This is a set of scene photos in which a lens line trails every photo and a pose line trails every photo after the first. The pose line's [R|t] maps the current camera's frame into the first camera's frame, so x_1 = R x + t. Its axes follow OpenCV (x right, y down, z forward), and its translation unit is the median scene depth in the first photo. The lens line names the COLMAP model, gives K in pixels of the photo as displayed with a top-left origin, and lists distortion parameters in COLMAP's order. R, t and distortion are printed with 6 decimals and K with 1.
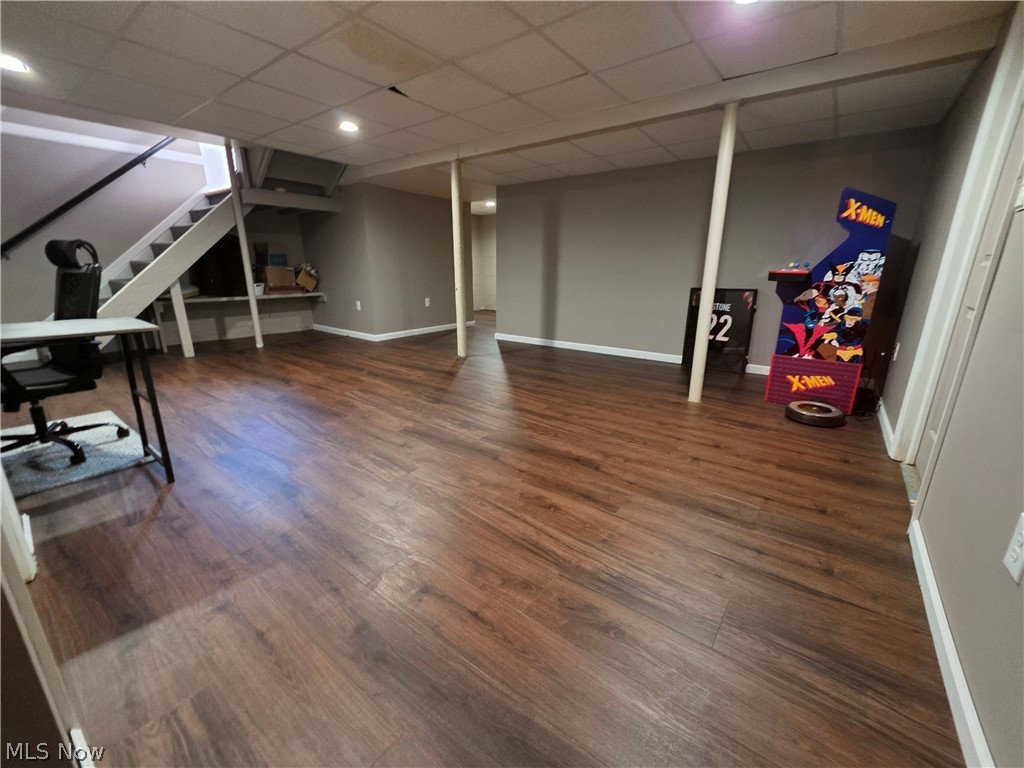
lens RADIAL K [[415.3, 0, 507.6], [0, 415.3, 383.4], [0, 0, 1]] dist [0.002139, -0.000013]
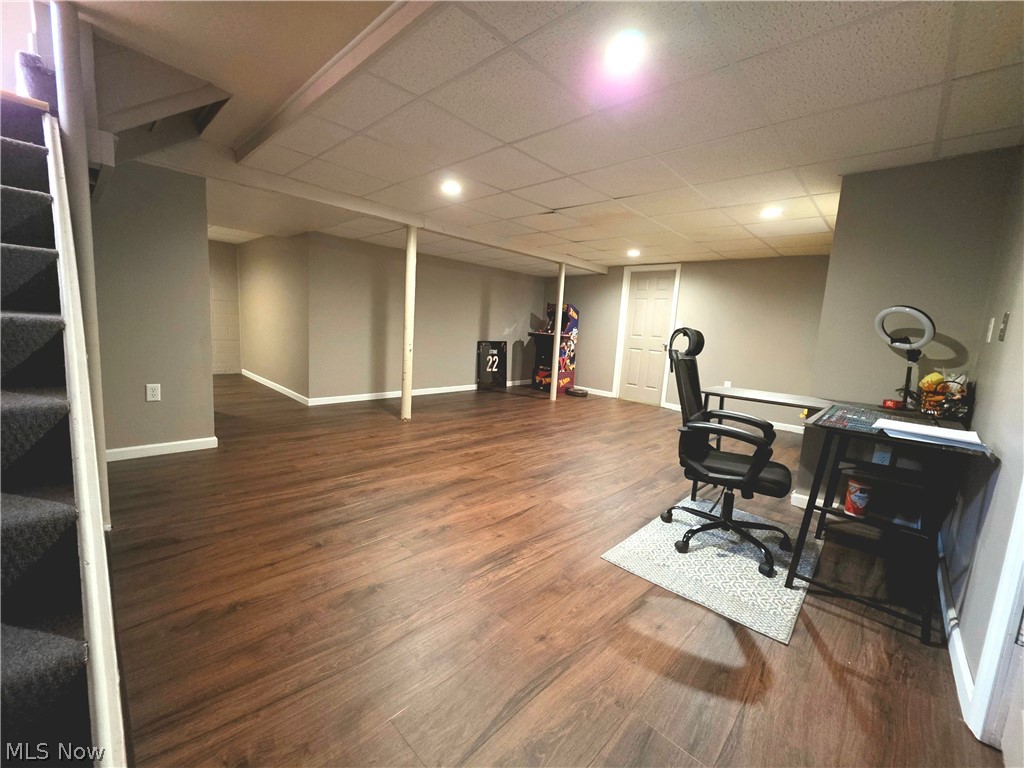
lens RADIAL K [[415.3, 0, 507.0], [0, 415.3, 384.6], [0, 0, 1]] dist [0.002139, -0.000013]
pose [[0.116343, -0.140657, 0.983199, -1.458697], [0.213675, 0.970286, 0.113525, -0.290746], [-0.969952, 0.196877, 0.142941, 0.902256]]
